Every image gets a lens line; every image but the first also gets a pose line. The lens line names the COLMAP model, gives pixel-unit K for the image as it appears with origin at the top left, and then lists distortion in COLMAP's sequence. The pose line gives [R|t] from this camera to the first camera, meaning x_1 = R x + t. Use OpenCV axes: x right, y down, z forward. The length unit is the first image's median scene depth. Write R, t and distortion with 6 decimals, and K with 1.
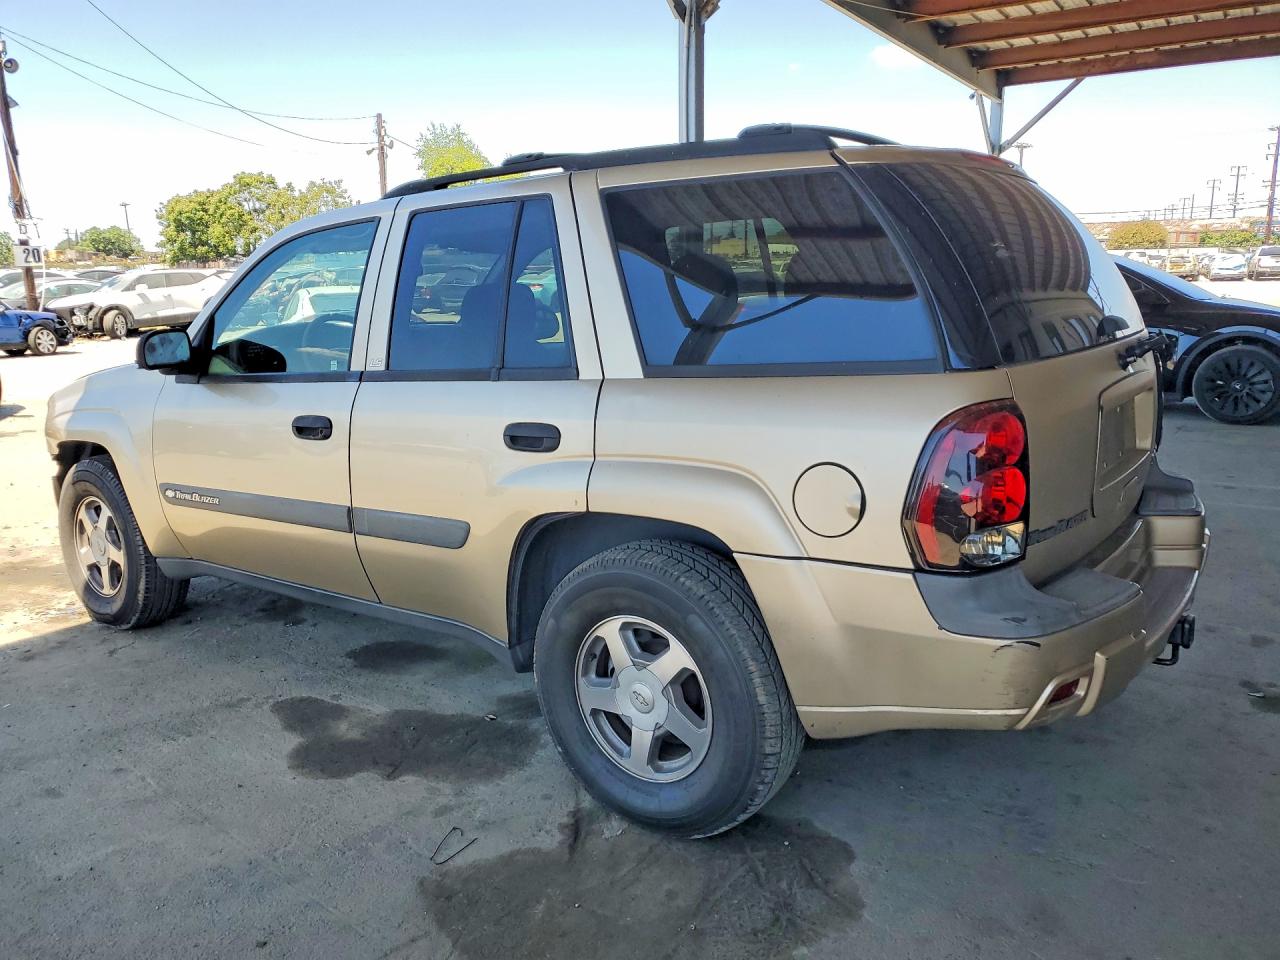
lens RADIAL K [[1033.8, 0, 640.0], [0, 1033.8, 480.0], [0, 0, 1]] dist [0.006244, -0.001035]
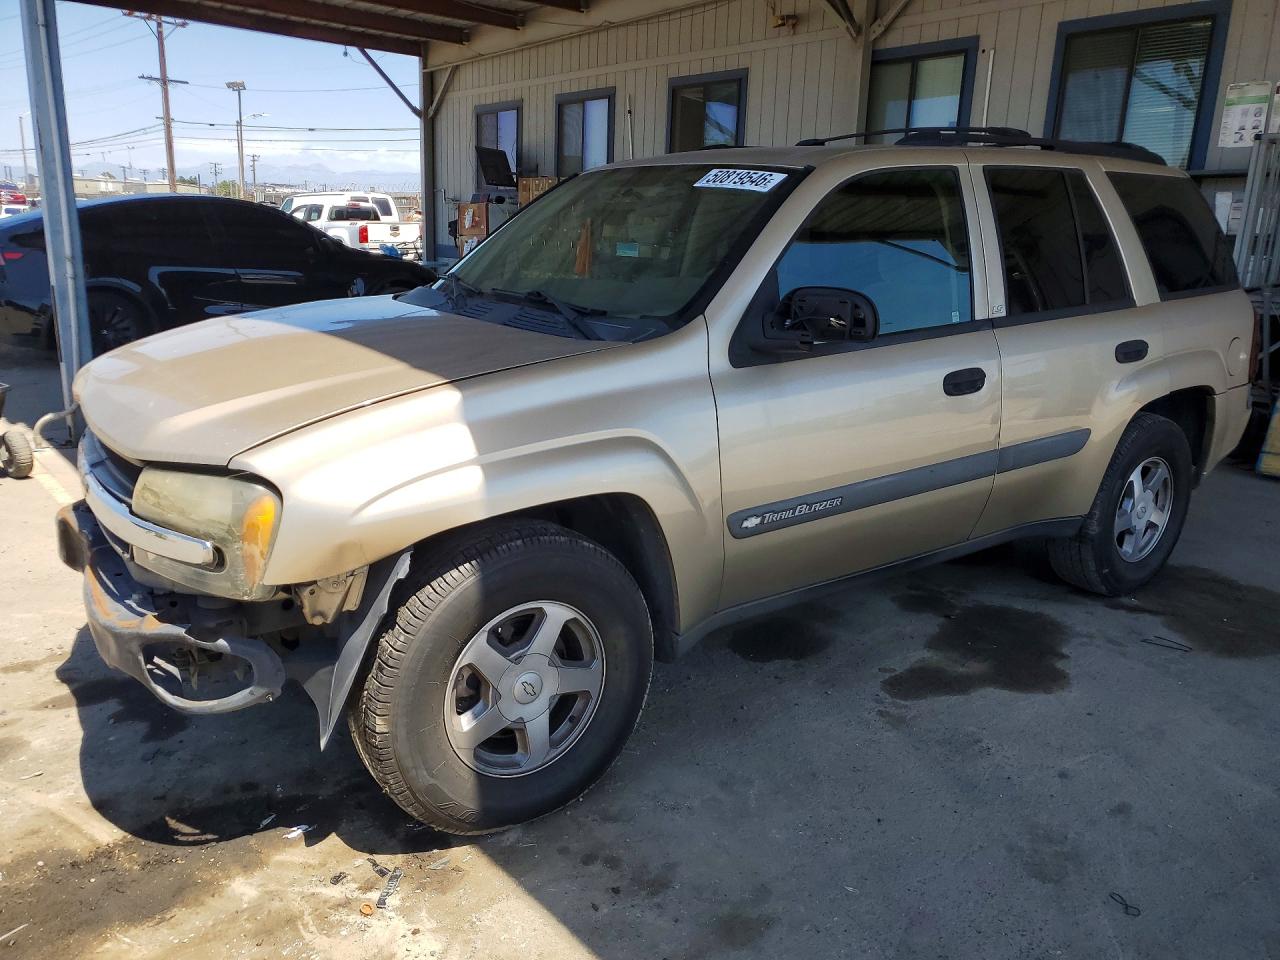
lens RADIAL K [[1003.7, 0, 640.0], [0, 1003.7, 480.0], [0, 0, 1]] dist [0.008813, 0.004181]
pose [[0.264395, -0.205568, 0.942251, -1.336790], [0.155047, 0.973370, 0.168851, -0.171052], [-0.951870, 0.101450, 0.289227, 1.045411]]
